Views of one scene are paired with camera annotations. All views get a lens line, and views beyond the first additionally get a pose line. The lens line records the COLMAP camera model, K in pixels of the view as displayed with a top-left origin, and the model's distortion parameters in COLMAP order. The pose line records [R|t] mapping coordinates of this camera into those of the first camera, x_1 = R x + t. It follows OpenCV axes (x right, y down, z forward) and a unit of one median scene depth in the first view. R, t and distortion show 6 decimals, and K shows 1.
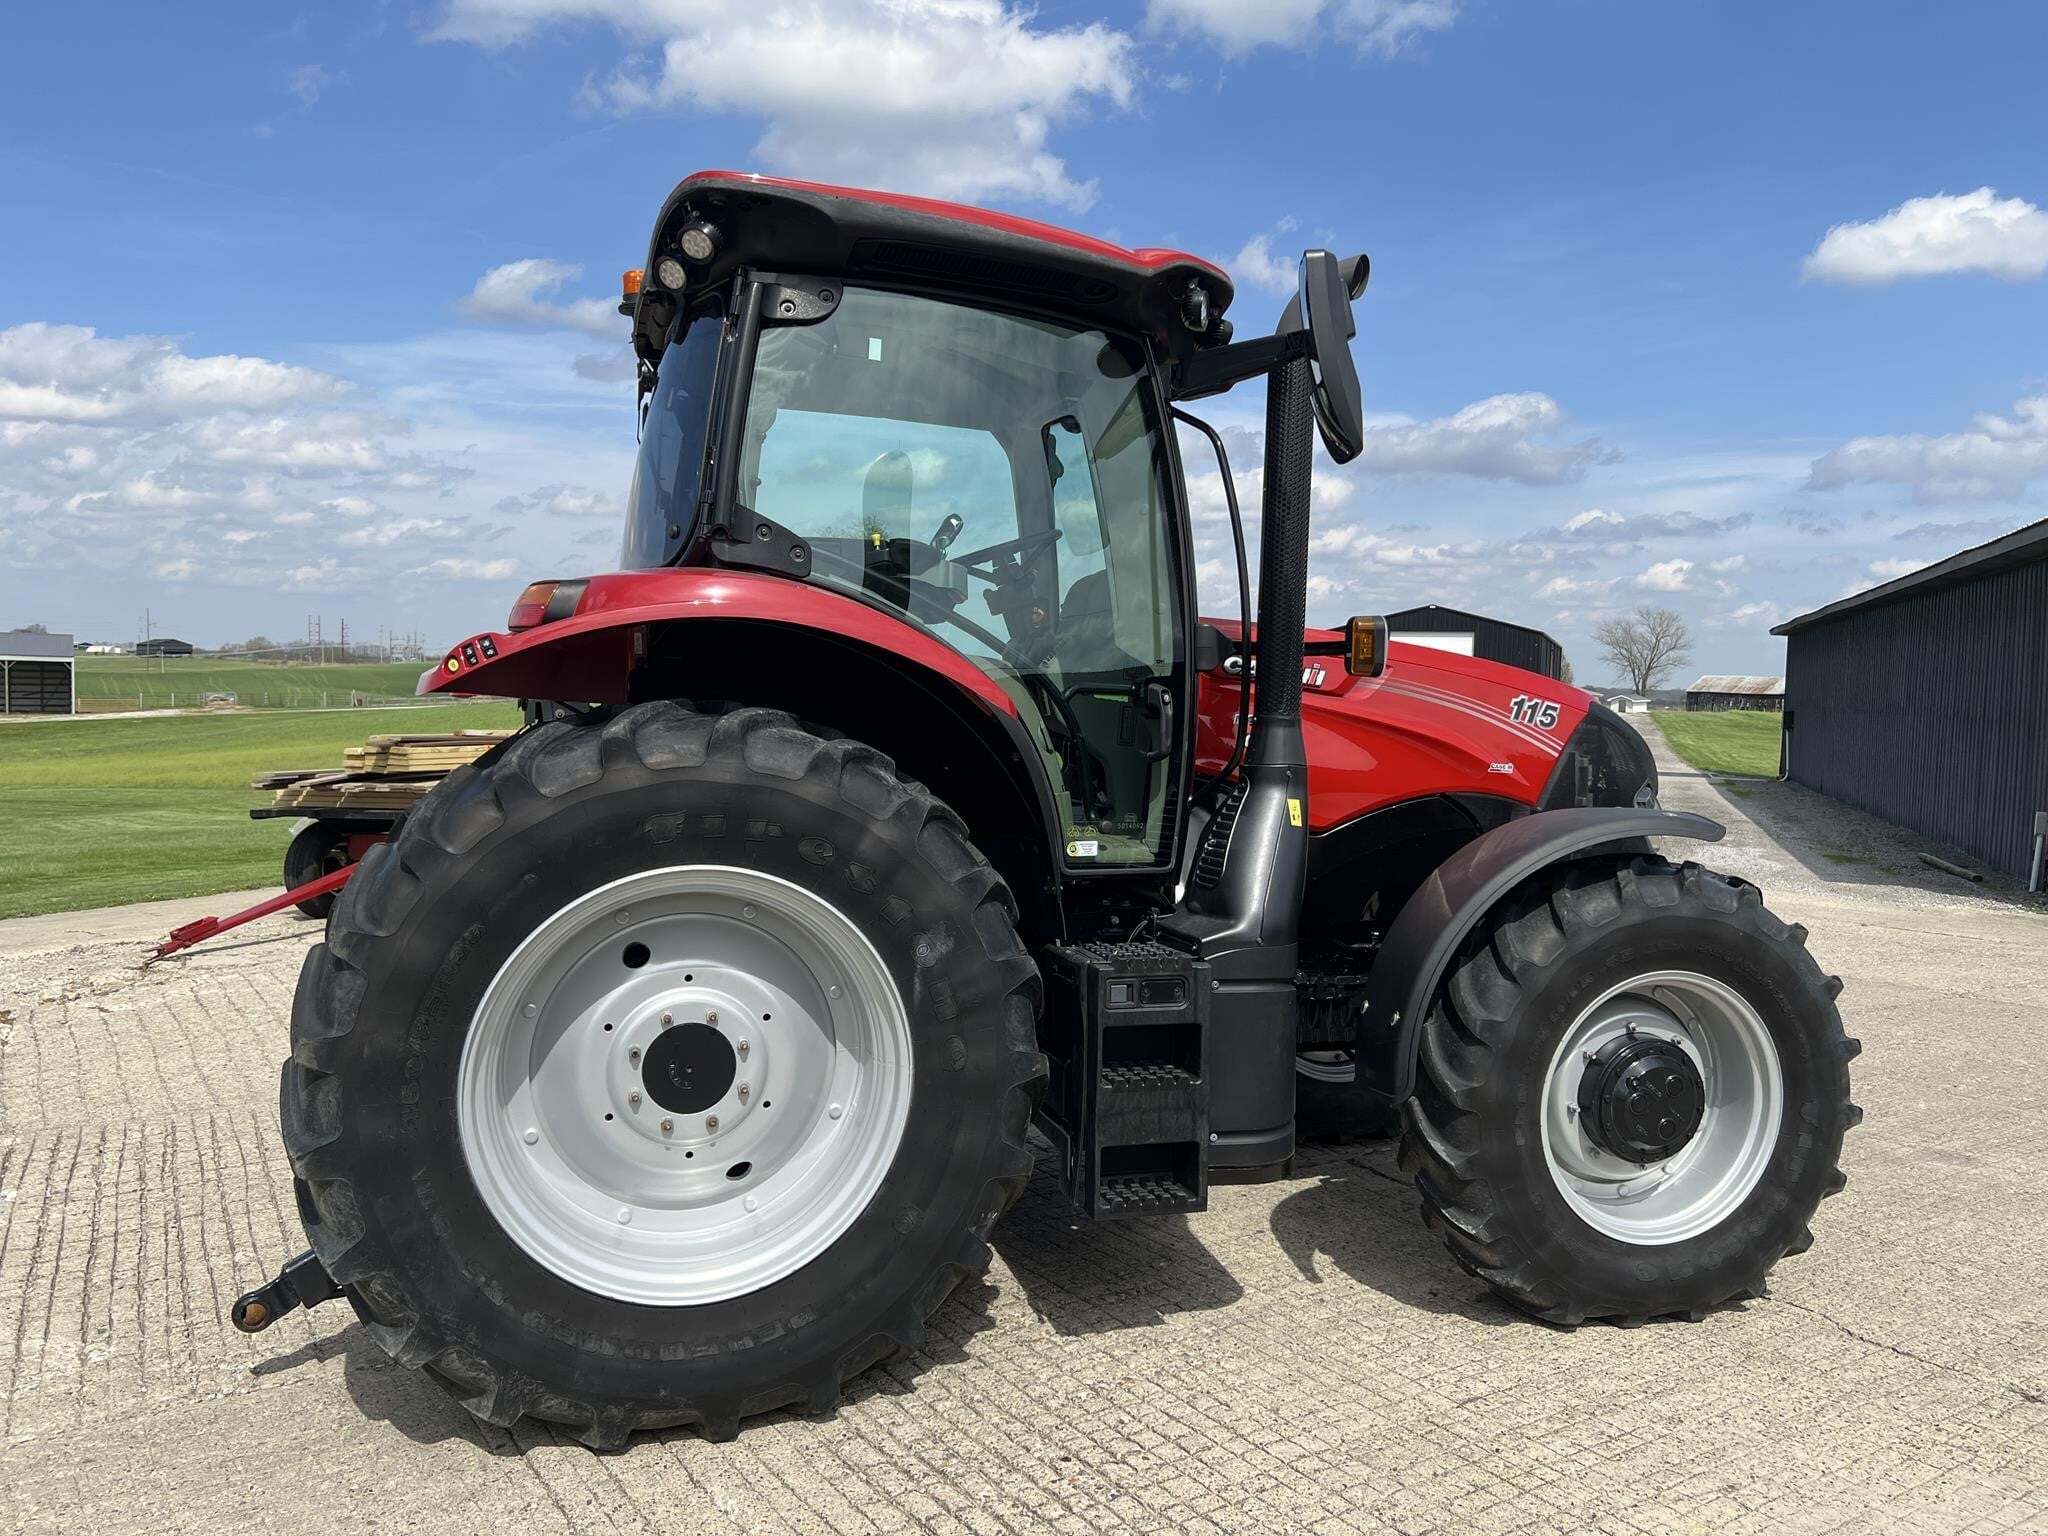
lens RADIAL K [[1560.7, 0, 976.1], [0, 1560.7, 776.7], [0, 0, 1]] dist [0.106618, -0.183481]
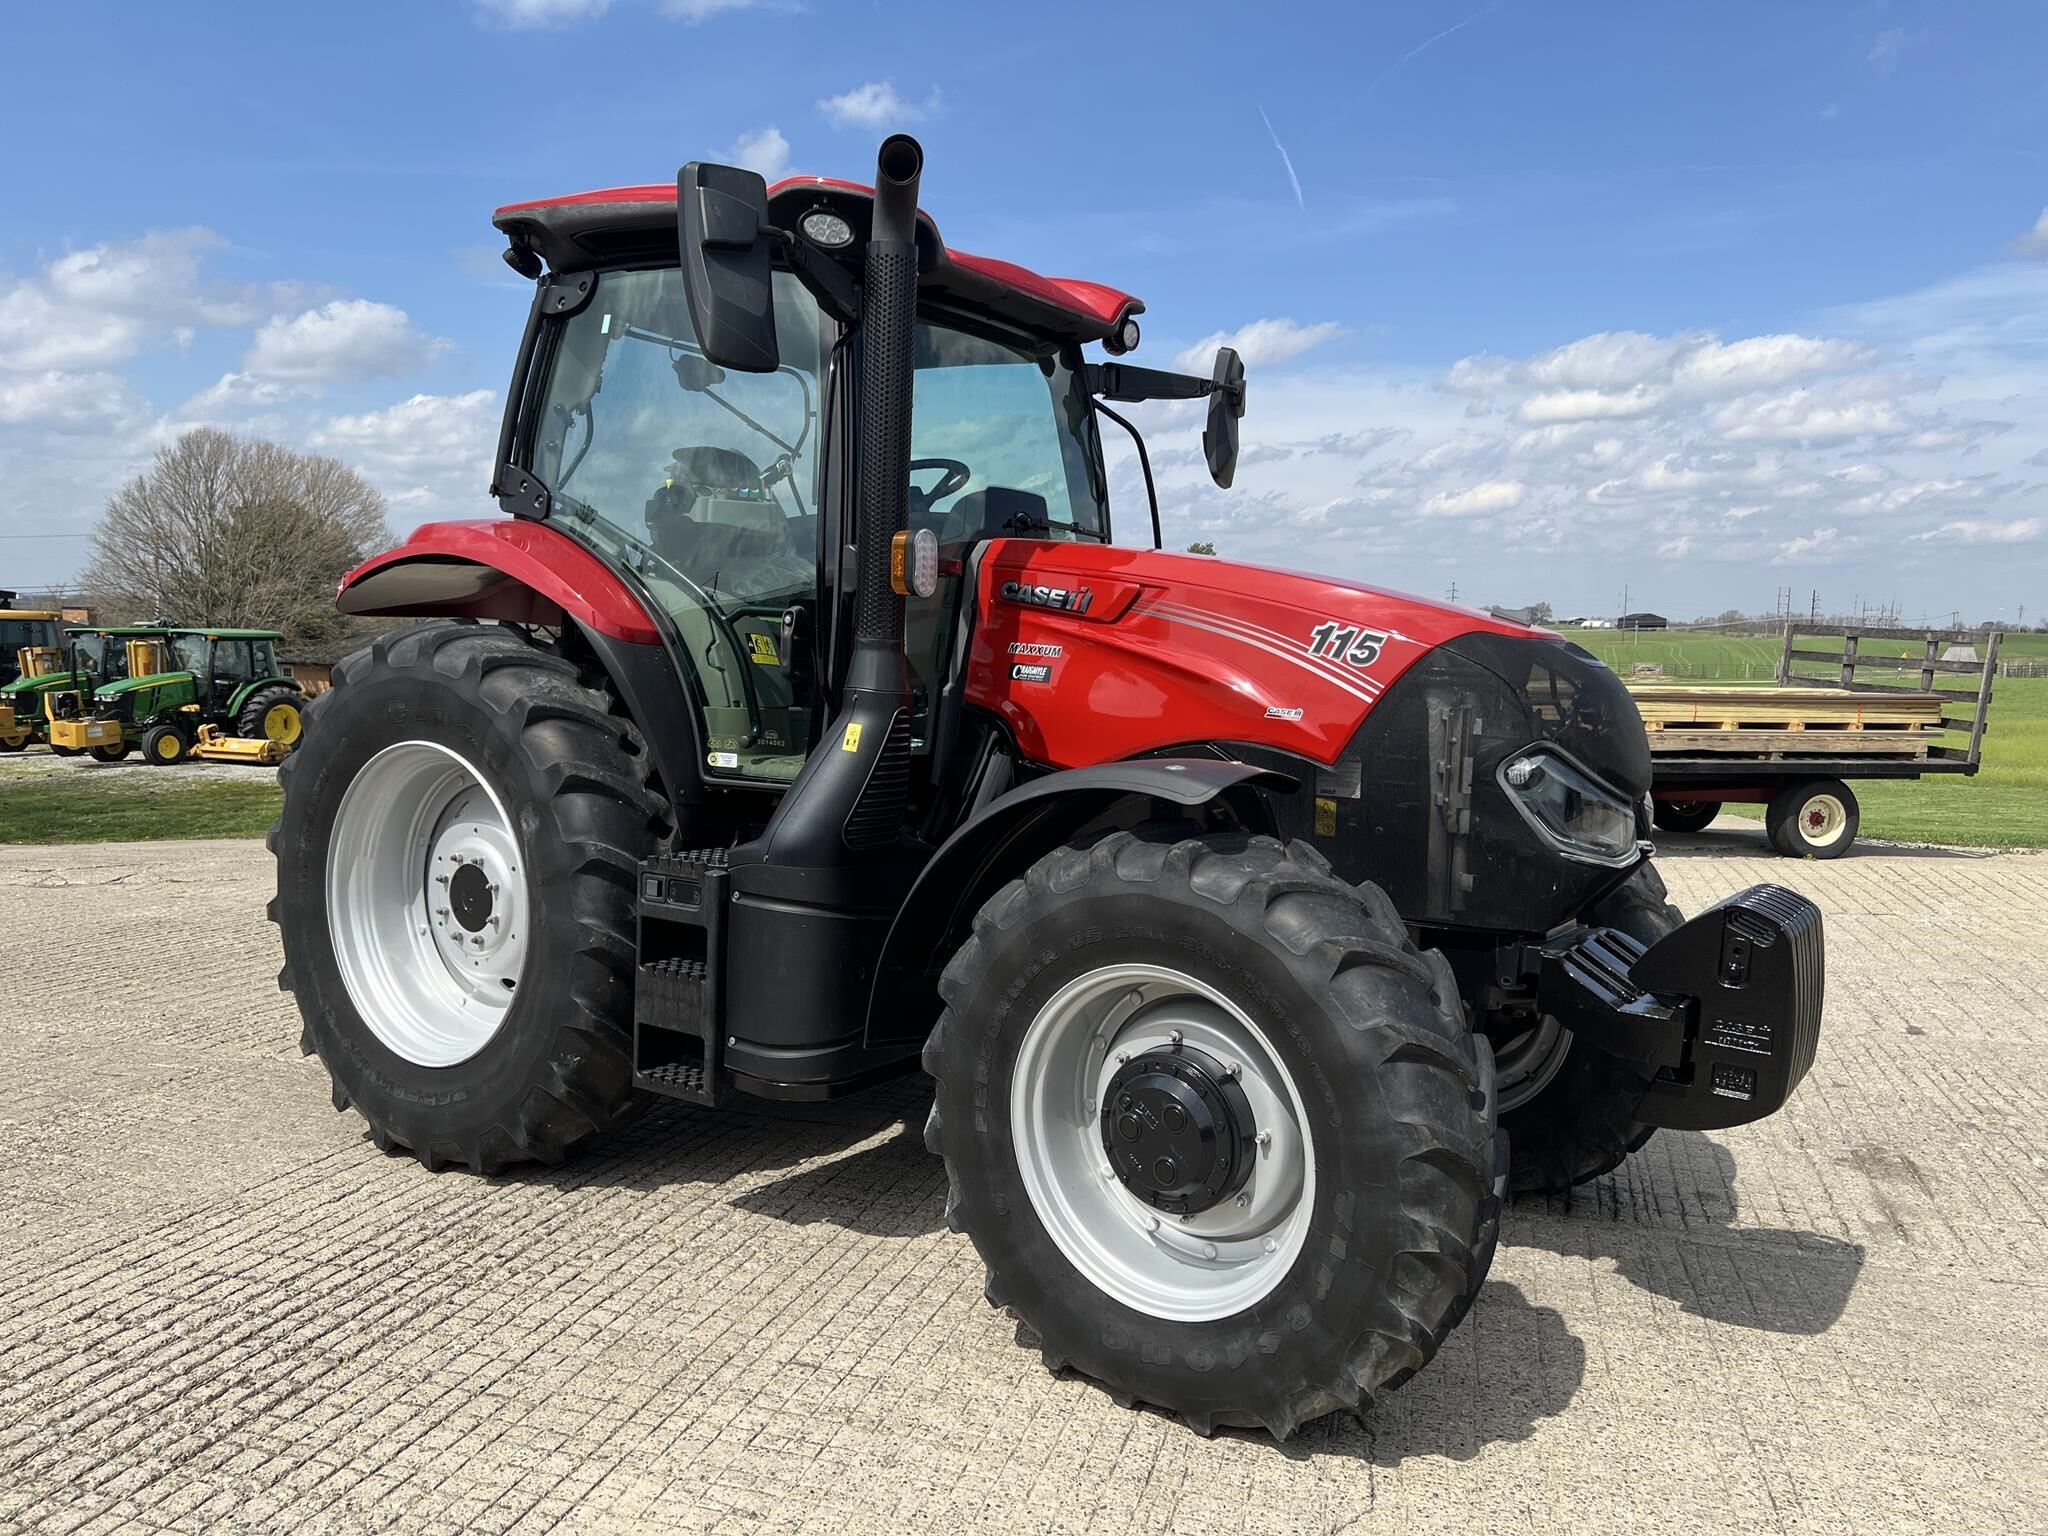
lens RADIAL K [[1517.0, 0, 1010.2], [0, 1517.0, 772.8], [0, 0, 1]] dist [0.062350, -0.068317]
pose [[0.635050, 0.069616, -0.769327, 0.999958], [-0.056649, 0.997446, 0.043497, -0.001316], [0.770391, 0.015959, 0.637372, 0.482469]]
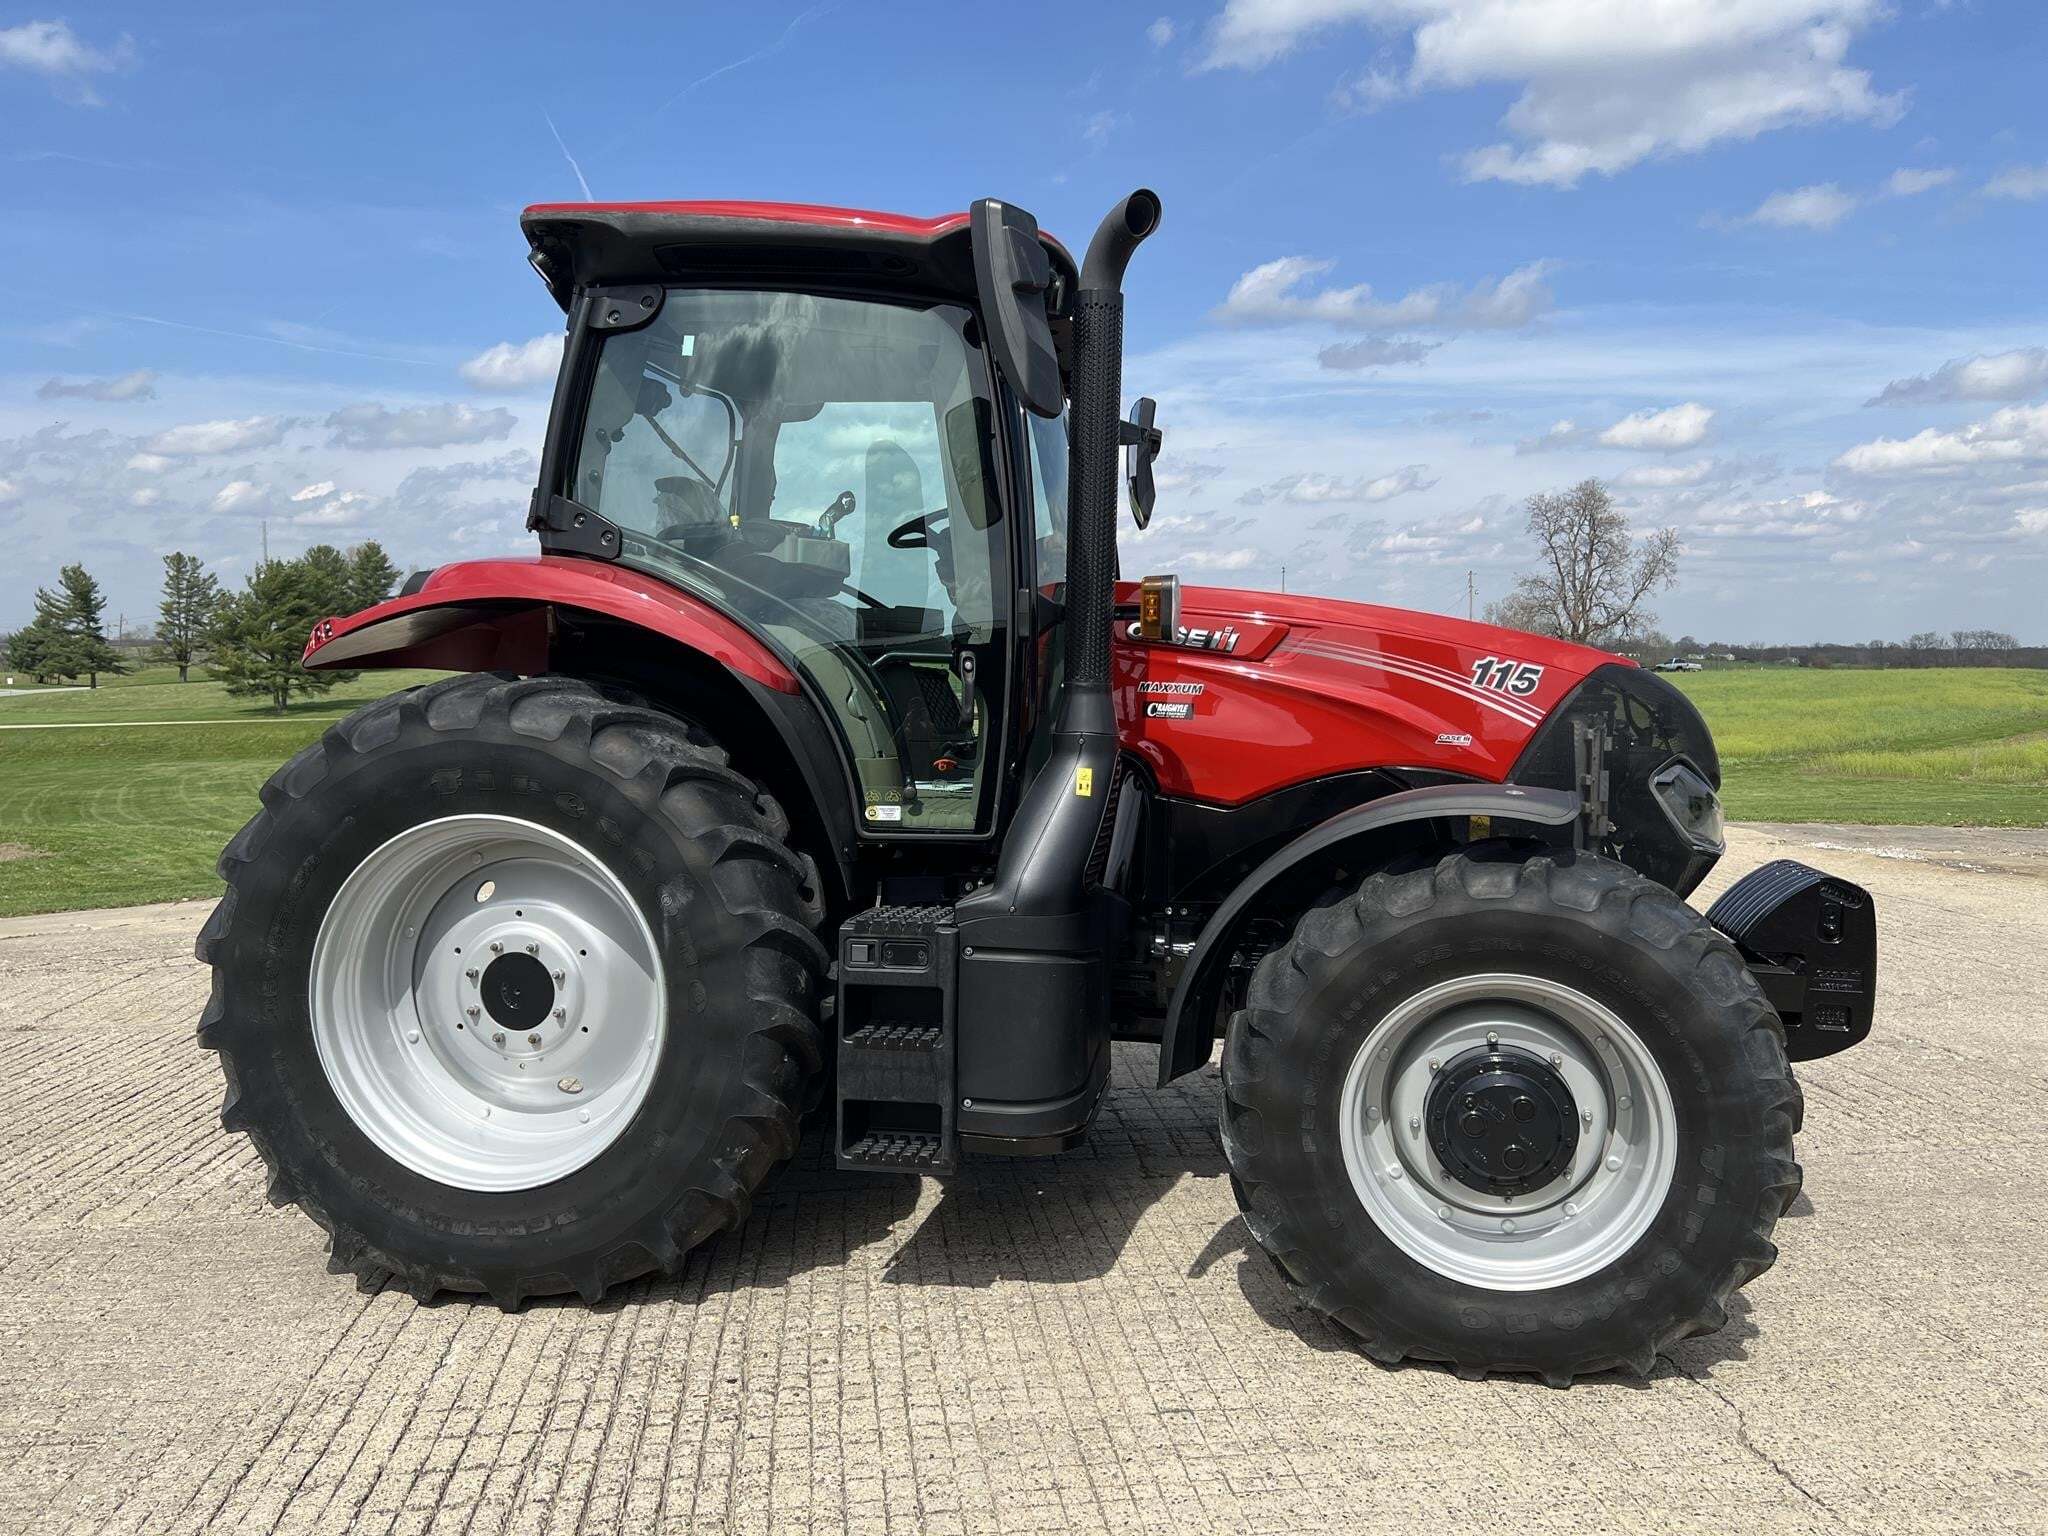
lens RADIAL K [[1518.6, 0, 1030.3], [0, 1518.6, 779.5], [0, 0, 1]] dist [0.046717, -0.048209]
pose [[0.899141, 0.019139, -0.437239, 0.587947], [-0.011786, 0.999740, 0.019524, 0.003793], [0.437499, -0.012402, 0.899133, 0.145872]]
